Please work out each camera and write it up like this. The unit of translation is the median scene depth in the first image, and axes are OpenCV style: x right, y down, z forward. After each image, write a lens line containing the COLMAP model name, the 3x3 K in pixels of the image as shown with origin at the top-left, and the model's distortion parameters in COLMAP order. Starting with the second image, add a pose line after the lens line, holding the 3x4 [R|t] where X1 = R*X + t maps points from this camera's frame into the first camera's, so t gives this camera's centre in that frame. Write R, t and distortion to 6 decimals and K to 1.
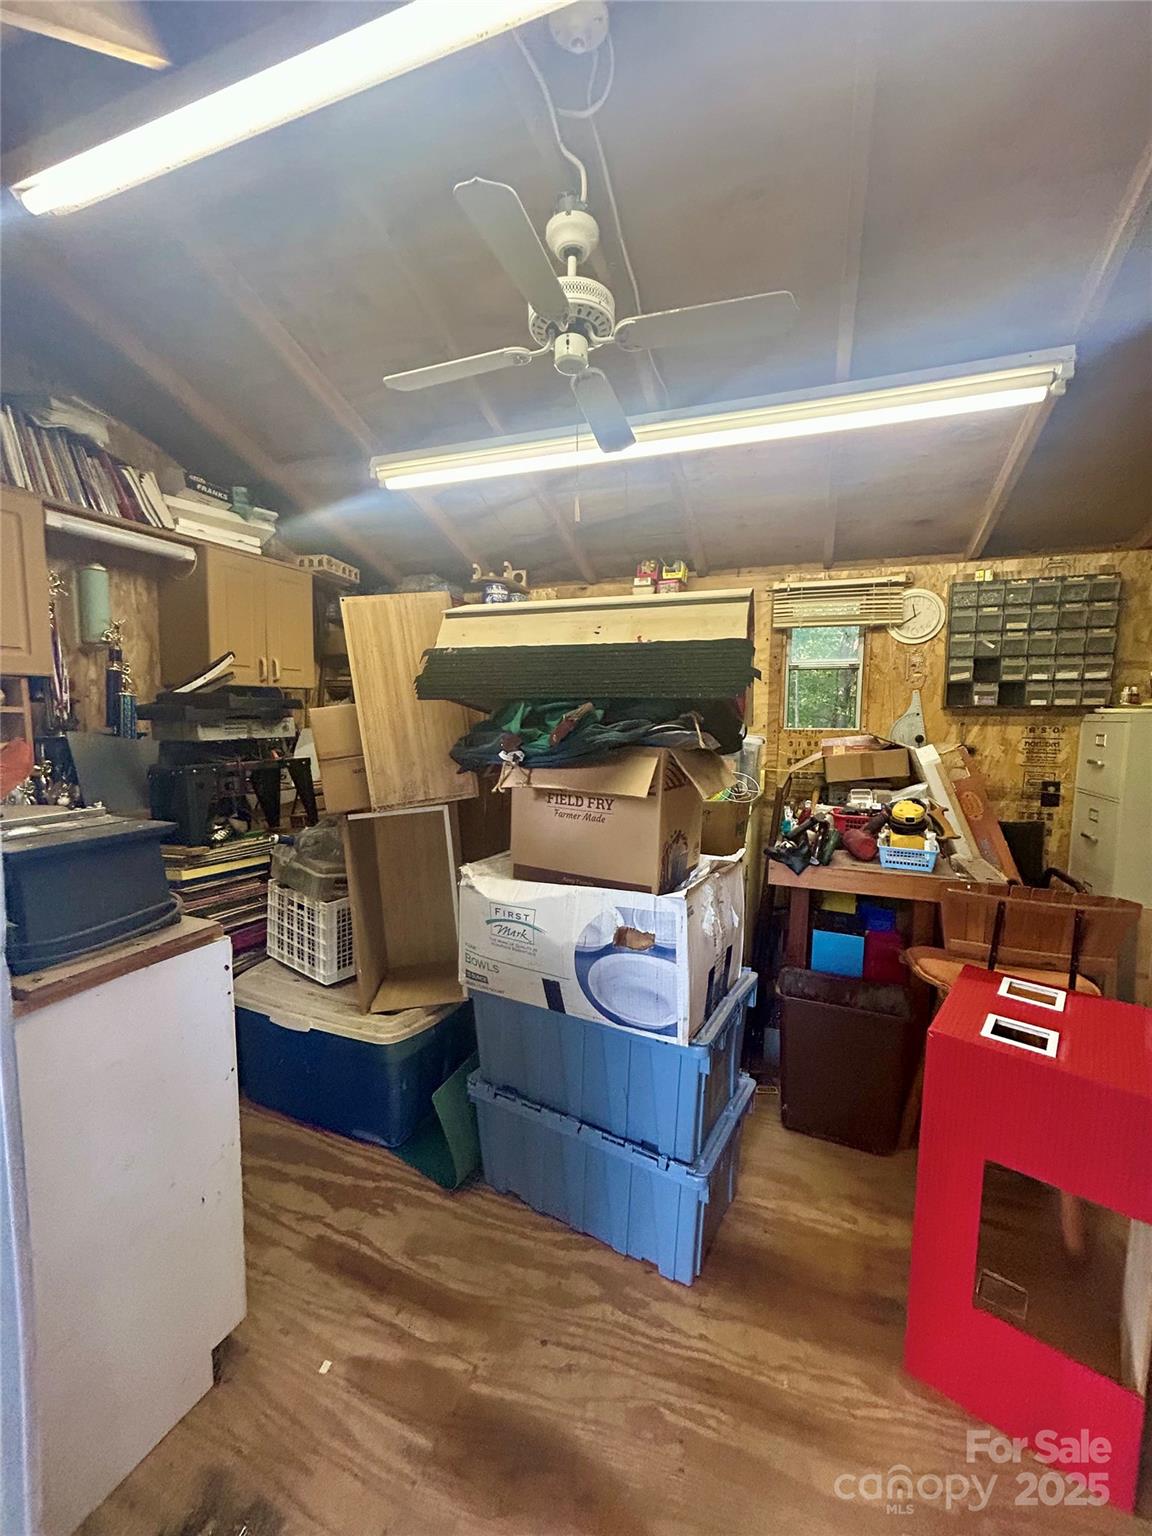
lens RADIAL K [[608.0, 0, 575.7], [0, 608.0, 767.5], [0, 0, 1]] dist [-0.007002, 0.001510]
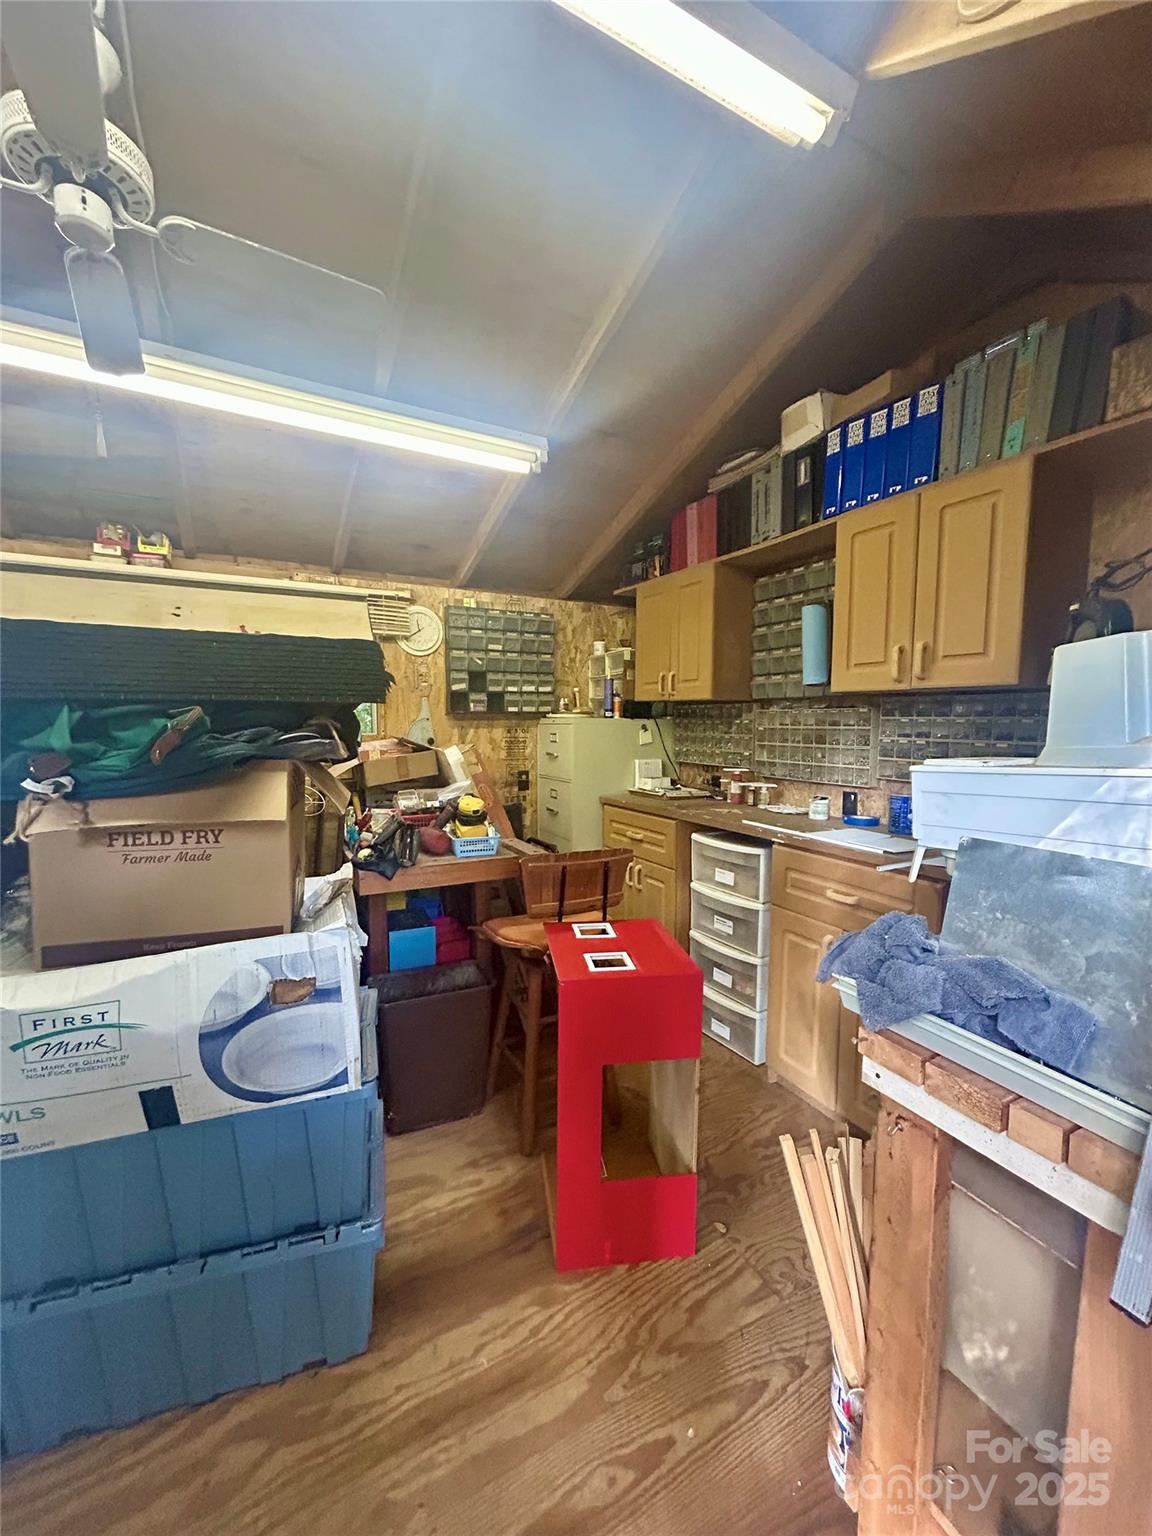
lens RADIAL K [[608.0, 0, 579.2], [0, 608.0, 768.5], [0, 0, 1]] dist [-0.007002, 0.001510]
pose [[0.660255, -0.066200, 0.748118, -0.204605], [0.071577, 0.997120, 0.025064, -0.011628], [-0.747623, 0.036999, 0.663092, 0.118885]]
